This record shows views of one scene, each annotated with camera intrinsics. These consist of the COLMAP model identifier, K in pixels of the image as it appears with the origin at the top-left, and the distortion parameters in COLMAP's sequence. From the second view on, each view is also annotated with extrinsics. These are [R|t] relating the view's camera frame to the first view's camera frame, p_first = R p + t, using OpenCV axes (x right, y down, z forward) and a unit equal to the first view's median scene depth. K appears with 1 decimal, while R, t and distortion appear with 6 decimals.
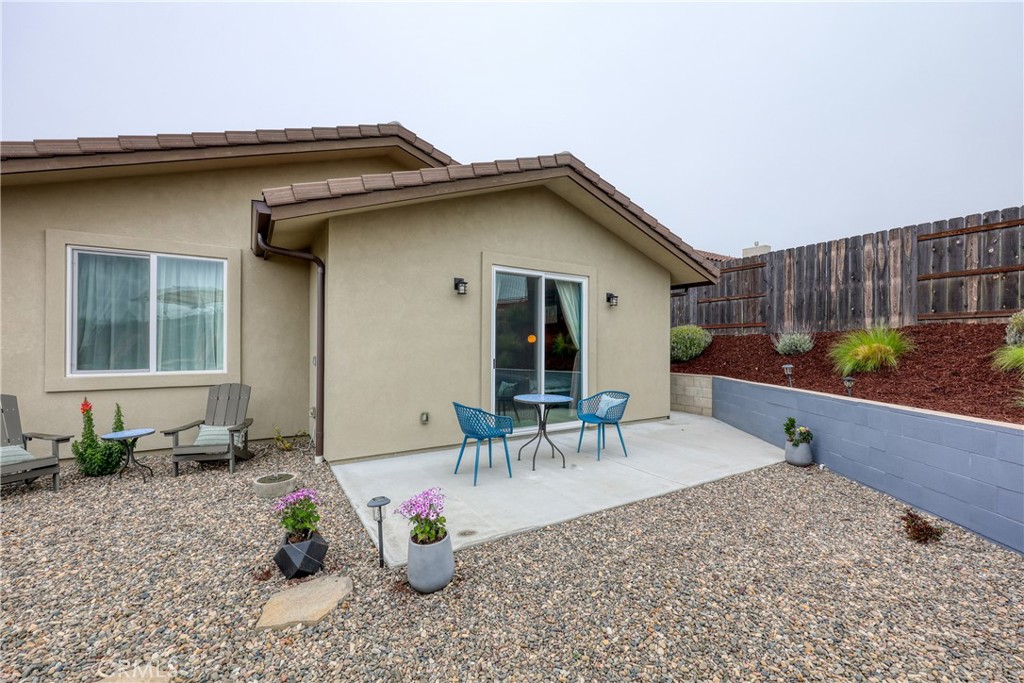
lens RADIAL K [[415.5, 0, 507.2], [0, 415.5, 339.9], [0, 0, 1]] dist [-0.000188, 0.000061]
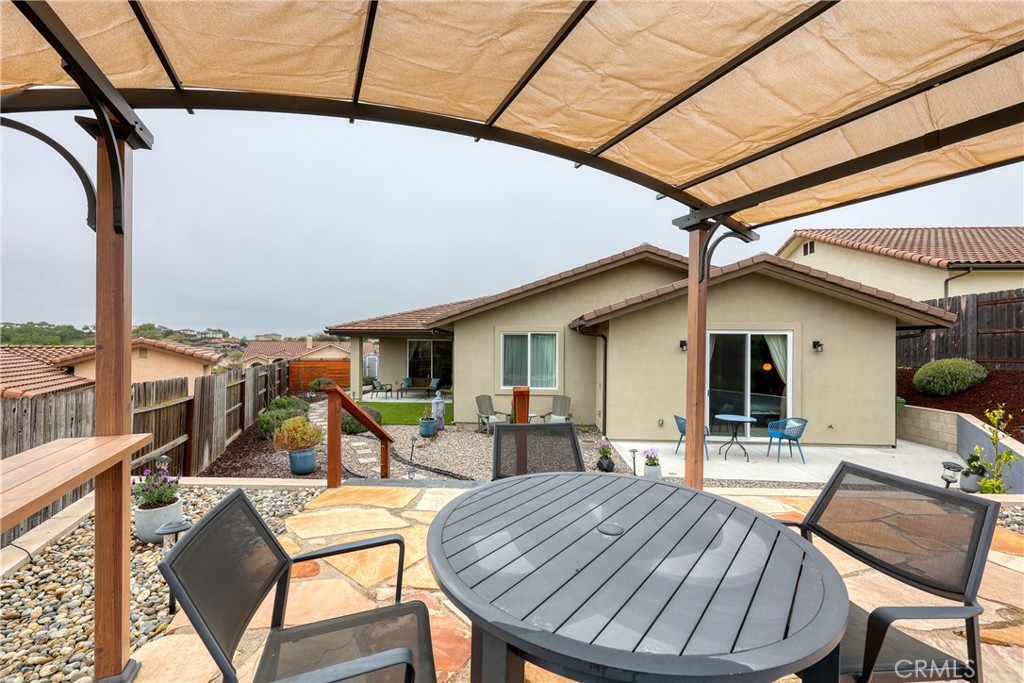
lens RADIAL K [[421.2, 0, 503.5], [0, 421.2, 346.8], [0, 0, 1]] dist [-0.000631, -0.000030]
pose [[0.821728, 0.003558, -0.569868, 0.274049], [-0.000132, 0.999982, 0.006053, -0.145475], [0.569880, -0.004899, 0.821714, -0.854345]]
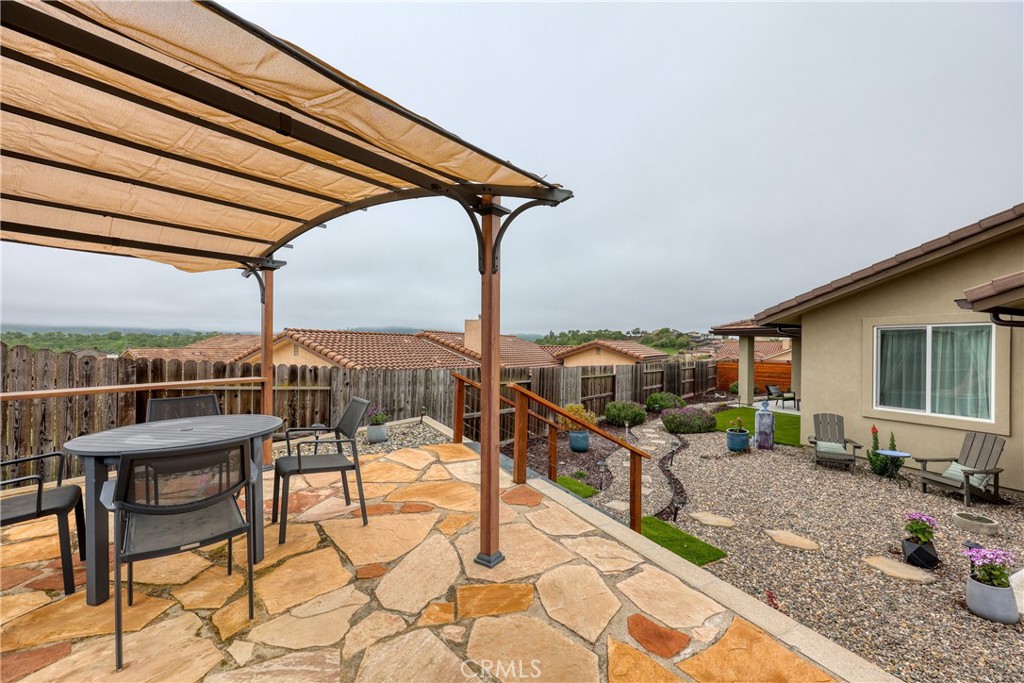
lens RADIAL K [[424.3, 0, 521.2], [0, 424.3, 346.8], [0, 0, 1]] dist [0.000118, -0.000259]
pose [[-0.090112, 0.003844, -0.995924, 0.630669], [-0.003176, 0.999986, 0.004147, -0.139062], [0.995927, 0.003537, -0.090099, -0.187490]]
